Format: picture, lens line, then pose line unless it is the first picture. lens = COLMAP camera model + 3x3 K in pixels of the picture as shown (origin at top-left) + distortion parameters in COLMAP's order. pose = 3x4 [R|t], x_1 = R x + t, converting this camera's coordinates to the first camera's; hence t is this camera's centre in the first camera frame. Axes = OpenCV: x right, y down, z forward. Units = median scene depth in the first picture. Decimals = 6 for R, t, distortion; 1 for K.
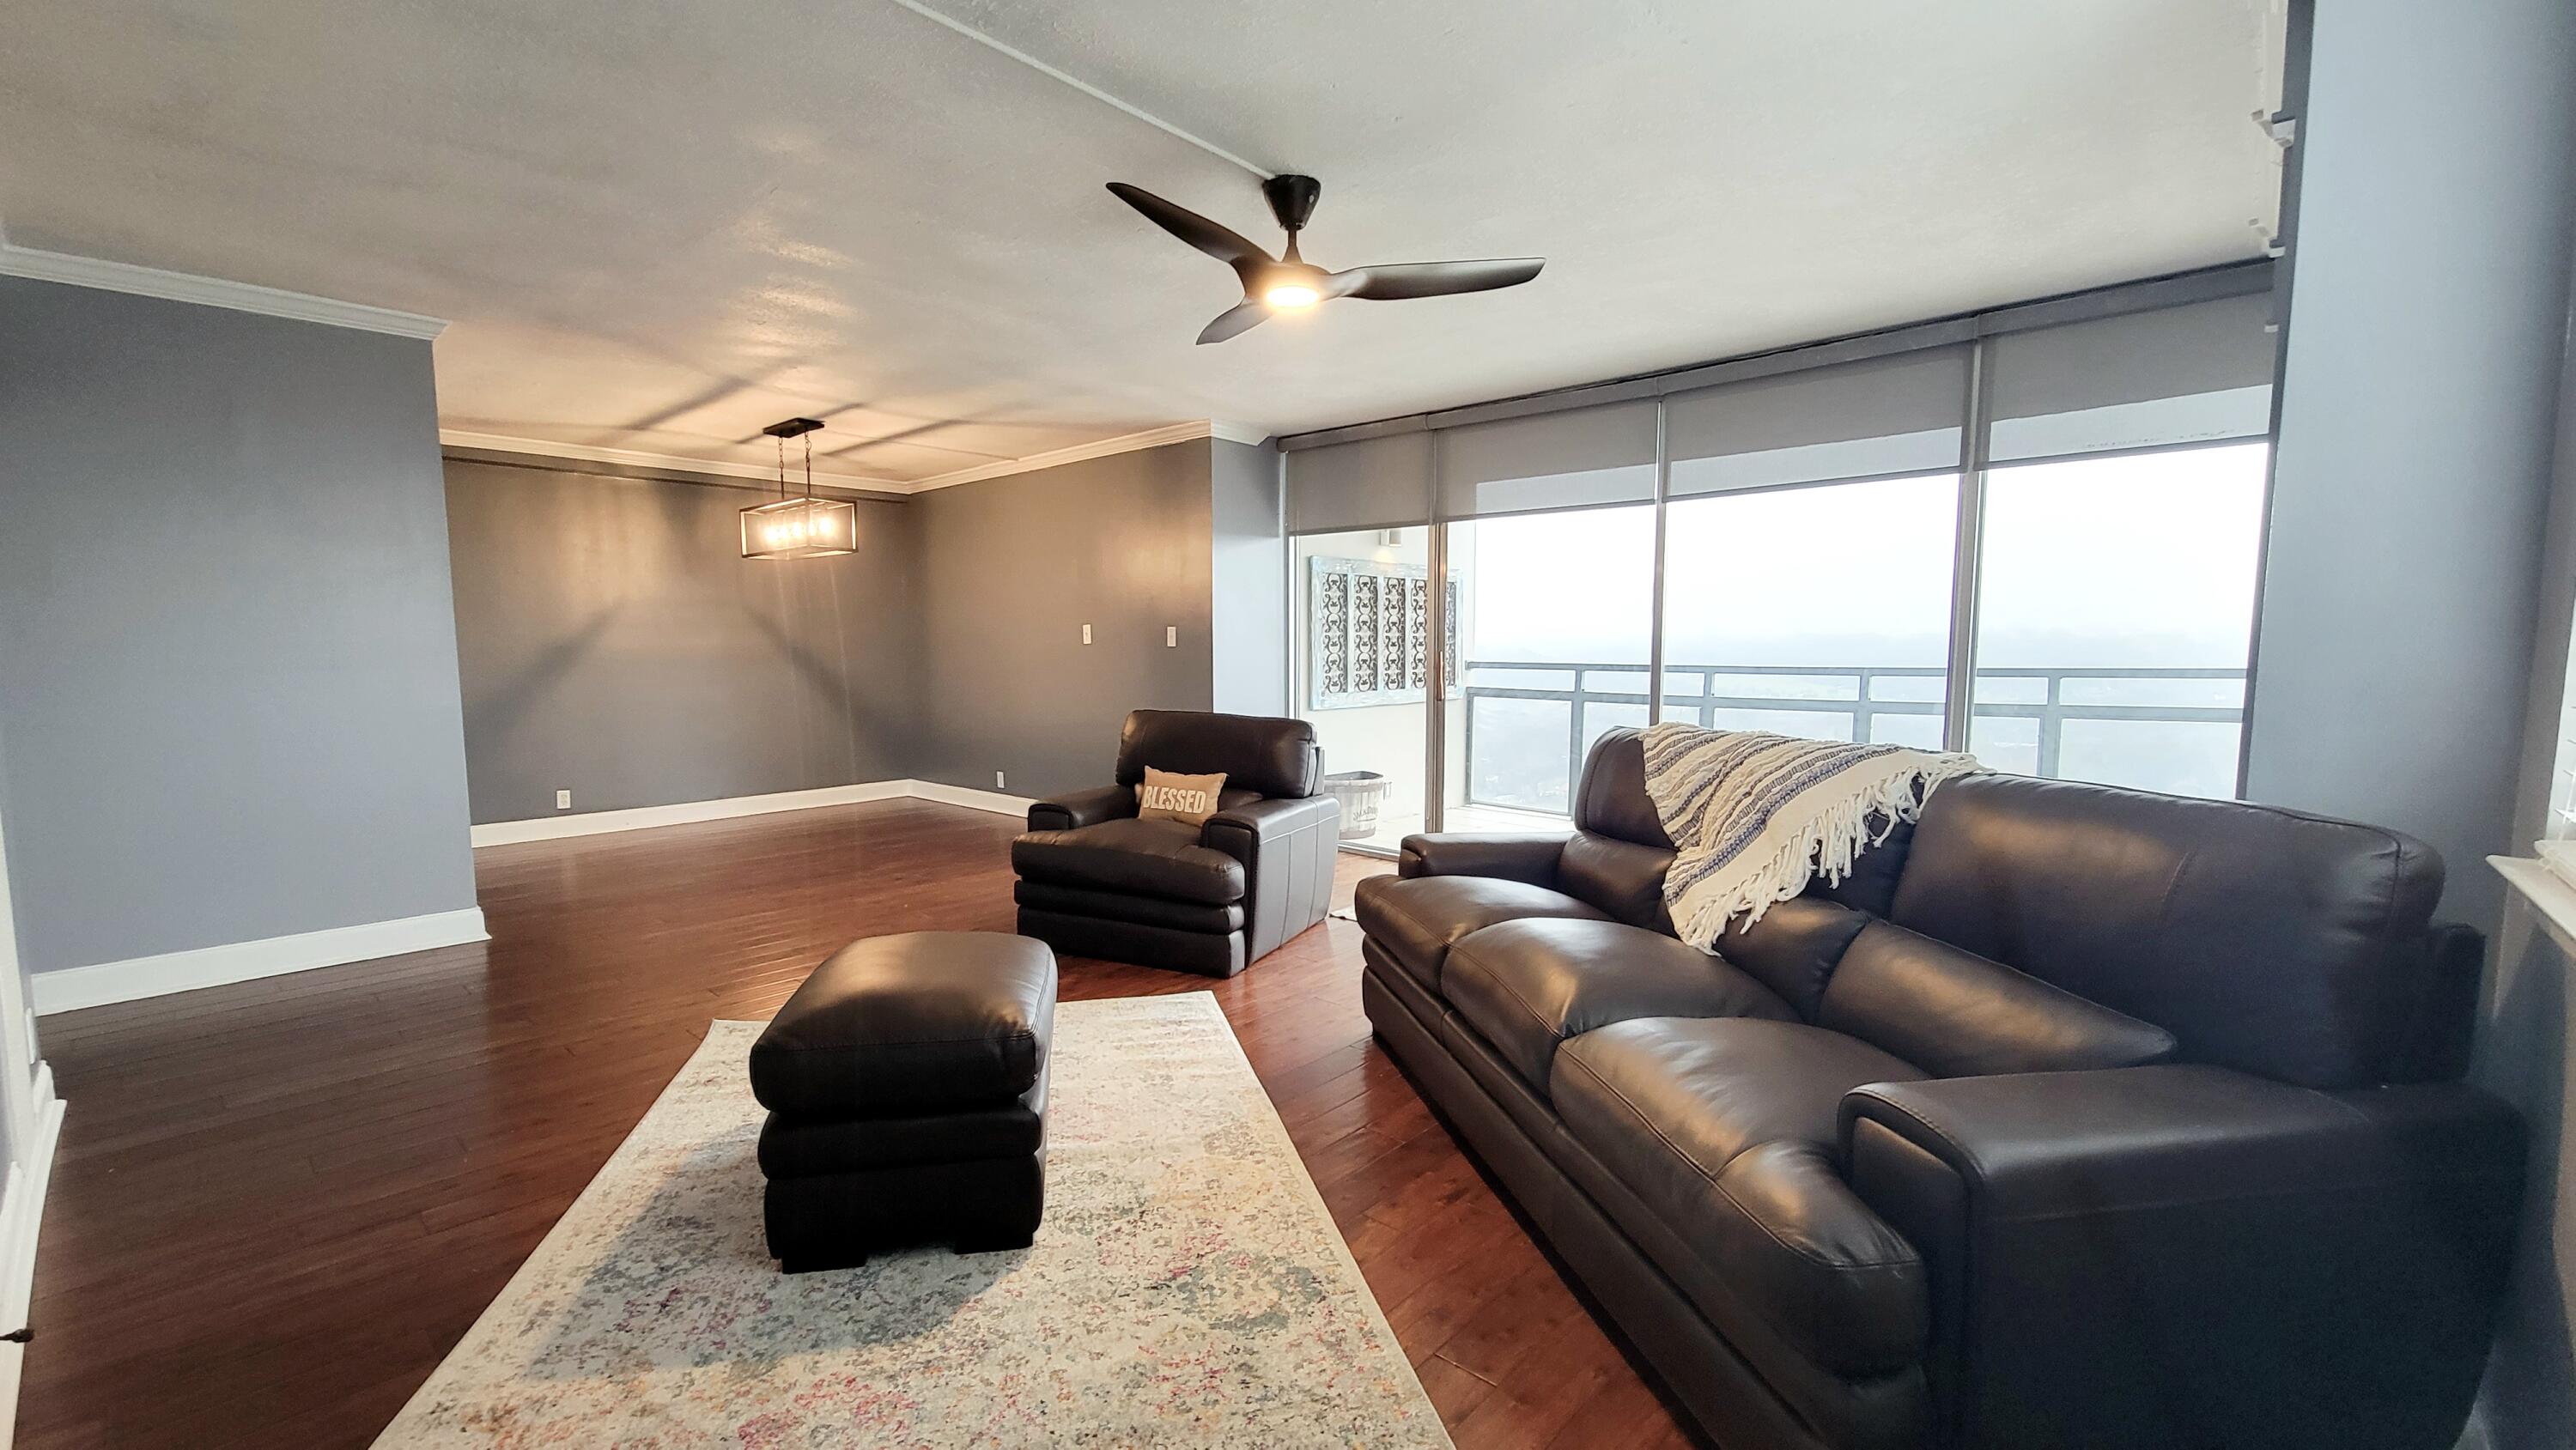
lens RADIAL K [[1056.8, 0, 1276.6], [0, 1056.8, 740.3], [0, 0, 1]] dist [-0.002957, -0.000039]
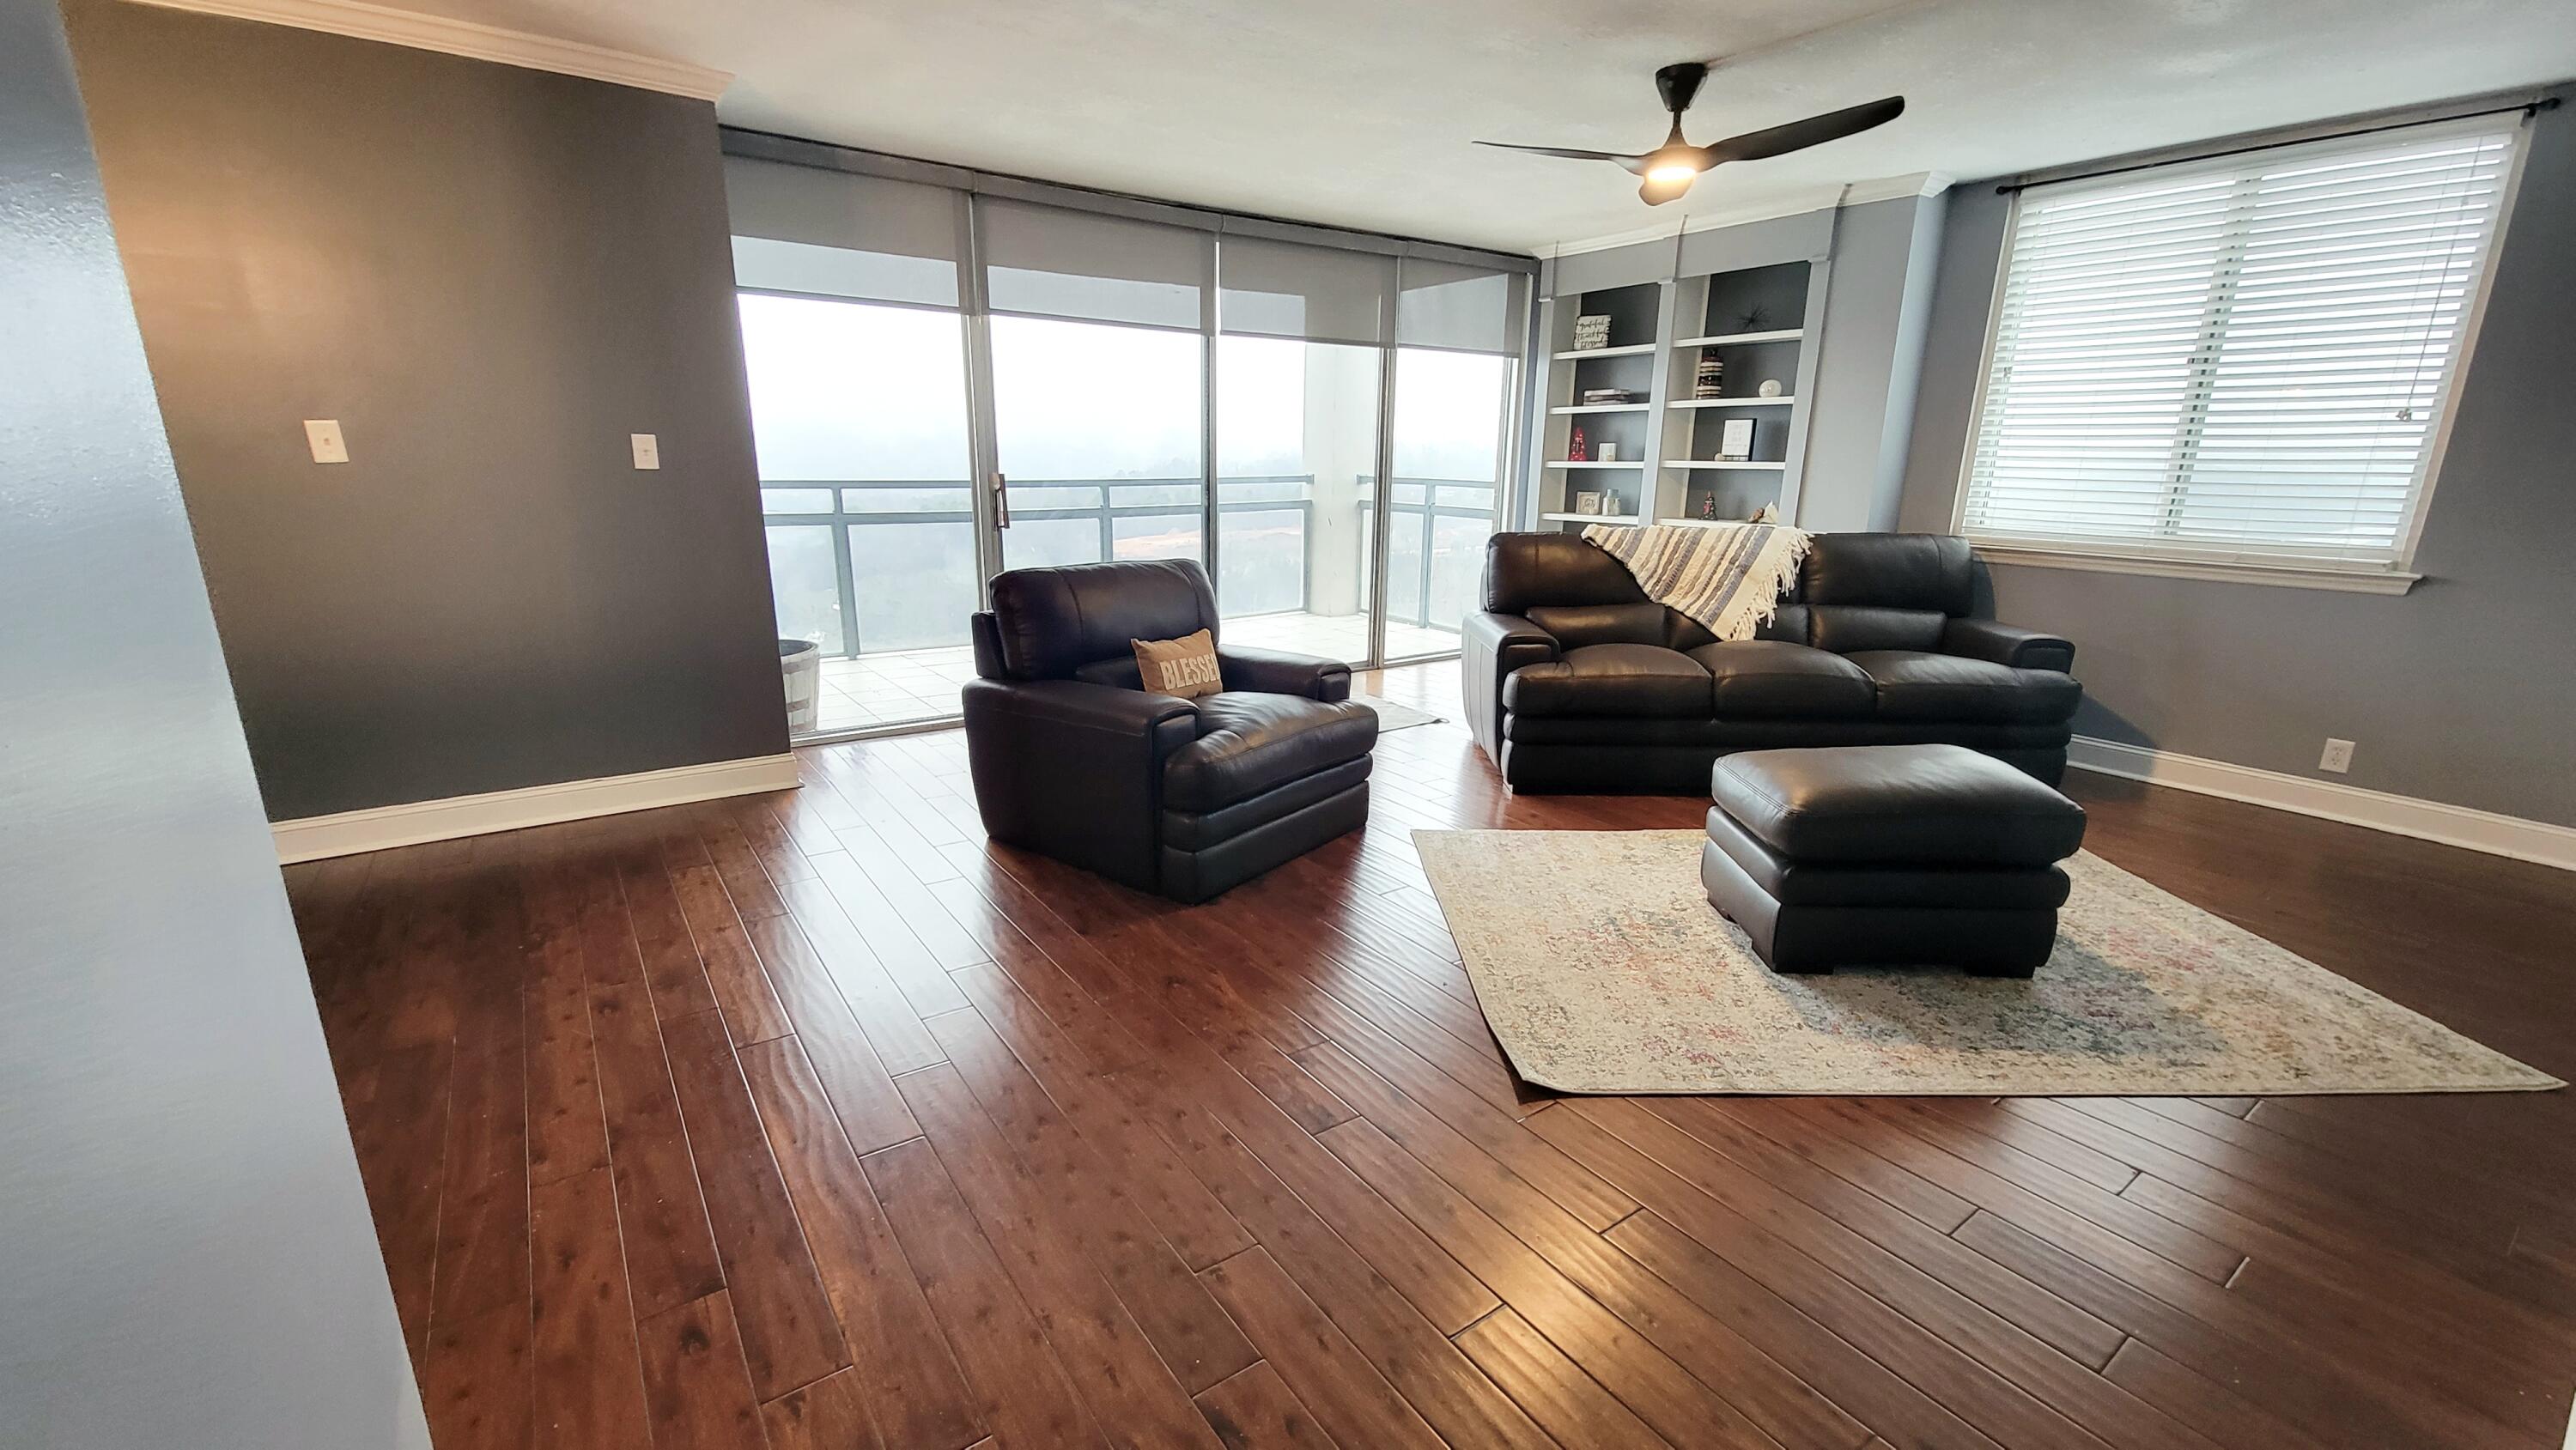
lens RADIAL K [[1056.8, 0, 1278.9], [0, 1056.8, 717.9], [0, 0, 1]] dist [-0.002957, -0.000039]
pose [[0.223529, -0.224486, 0.948494, -0.692510], [0.076534, 0.974154, 0.212523, -0.052053], [-0.971688, 0.025086, 0.234932, 0.601262]]
